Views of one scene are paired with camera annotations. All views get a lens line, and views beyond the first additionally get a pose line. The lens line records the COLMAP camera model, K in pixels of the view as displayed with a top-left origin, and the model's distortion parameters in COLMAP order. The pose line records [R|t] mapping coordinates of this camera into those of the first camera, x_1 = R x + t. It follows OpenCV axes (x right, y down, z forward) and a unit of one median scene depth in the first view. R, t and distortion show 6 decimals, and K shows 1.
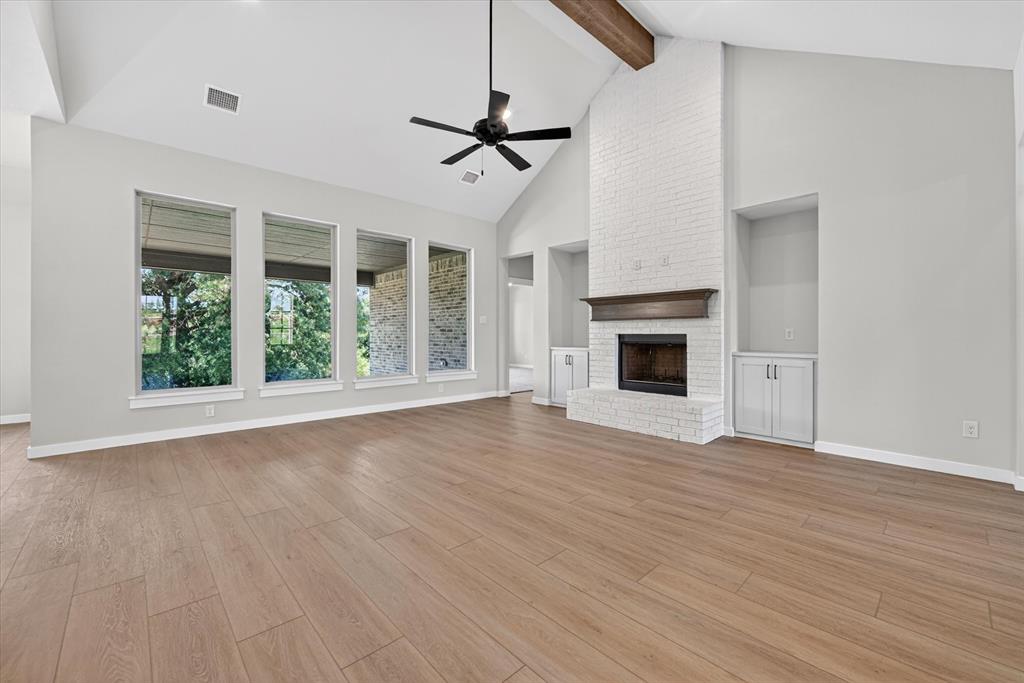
lens RADIAL K [[405.6, 0, 515.8], [0, 405.6, 337.8], [0, 0, 1]] dist [-0.001195, -0.000088]
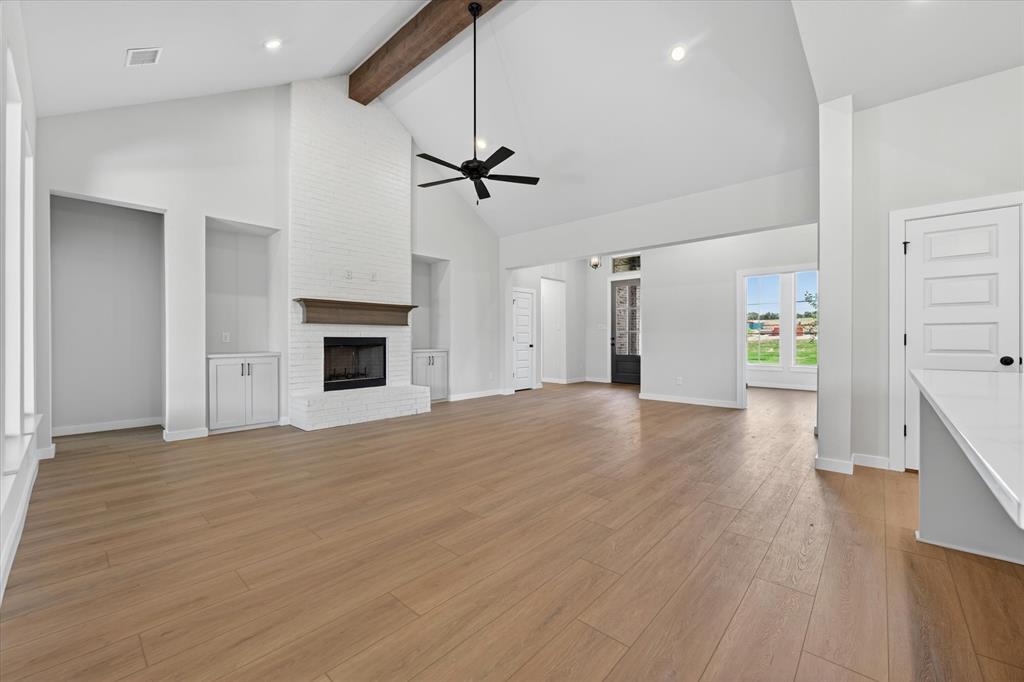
lens RADIAL K [[408.6, 0, 508.2], [0, 408.6, 339.6], [0, 0, 1]] dist [-0.000079, -0.000085]
pose [[-0.067392, -0.002349, 0.997724, -0.885138], [0.006954, 0.999972, 0.002824, -0.002222], [-0.997702, 0.007129, -0.067374, 0.679307]]
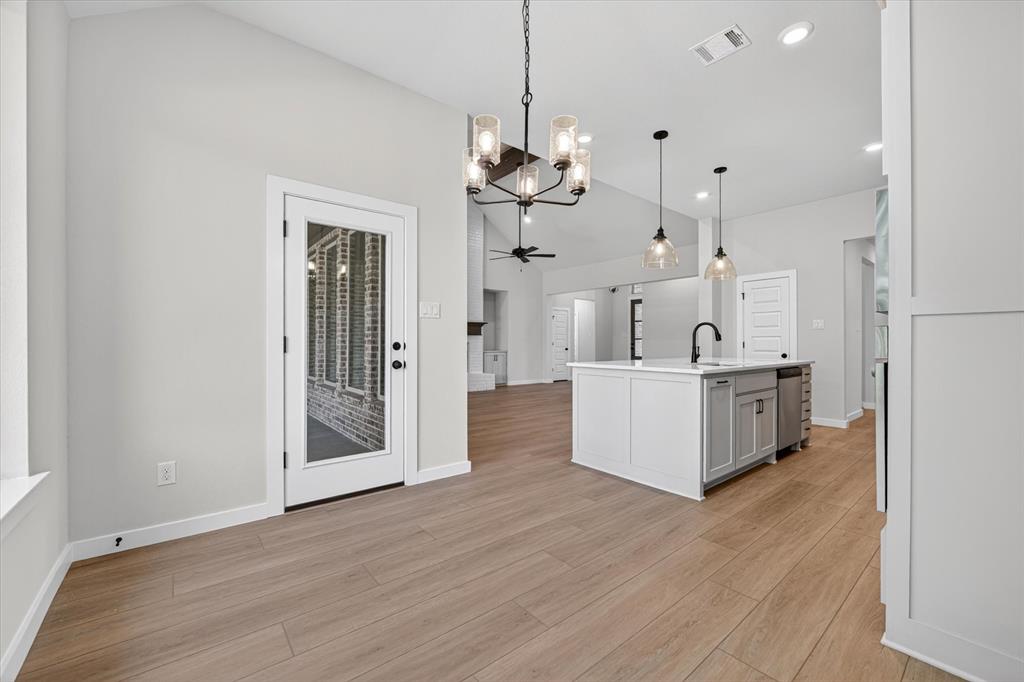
lens RADIAL K [[408.6, 0, 508.2], [0, 408.6, 339.6], [0, 0, 1]] dist [-0.000079, -0.000085]
pose [[0.083077, 0.009783, 0.996495, -1.594643], [0.004492, 0.999938, -0.010191, -0.001906], [-0.996533, 0.005323, 0.083028, 0.605237]]
